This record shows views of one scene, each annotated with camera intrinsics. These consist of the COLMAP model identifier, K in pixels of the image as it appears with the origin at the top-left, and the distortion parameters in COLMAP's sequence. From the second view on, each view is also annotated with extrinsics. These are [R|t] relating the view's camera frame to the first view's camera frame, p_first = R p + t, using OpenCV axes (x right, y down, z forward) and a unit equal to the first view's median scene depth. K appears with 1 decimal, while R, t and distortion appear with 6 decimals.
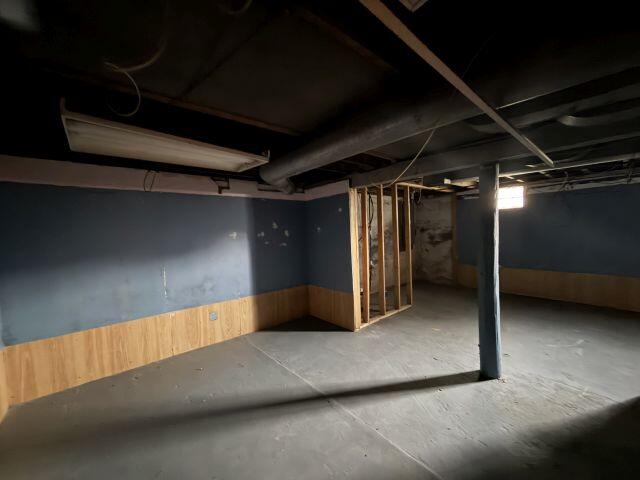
lens RADIAL K [[256.0, 0, 320.3], [0, 256.0, 239.8], [0, 0, 1]] dist [0.000220, 0.000014]
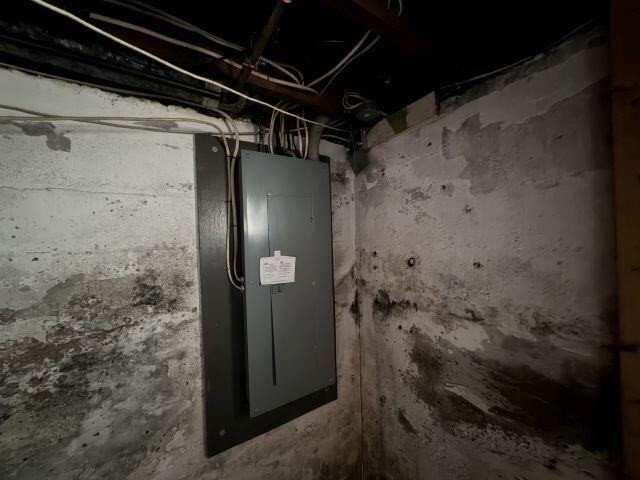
lens RADIAL K [[256.0, 0, 320.1], [0, 256.0, 240.3], [0, 0, 1]] dist [0.000220, 0.000014]
pose [[0.990281, 0.008102, -0.138848, 0.385622], [-0.011634, 0.999628, -0.024648, -0.080475], [0.138597, 0.026024, 0.990007, 0.821484]]
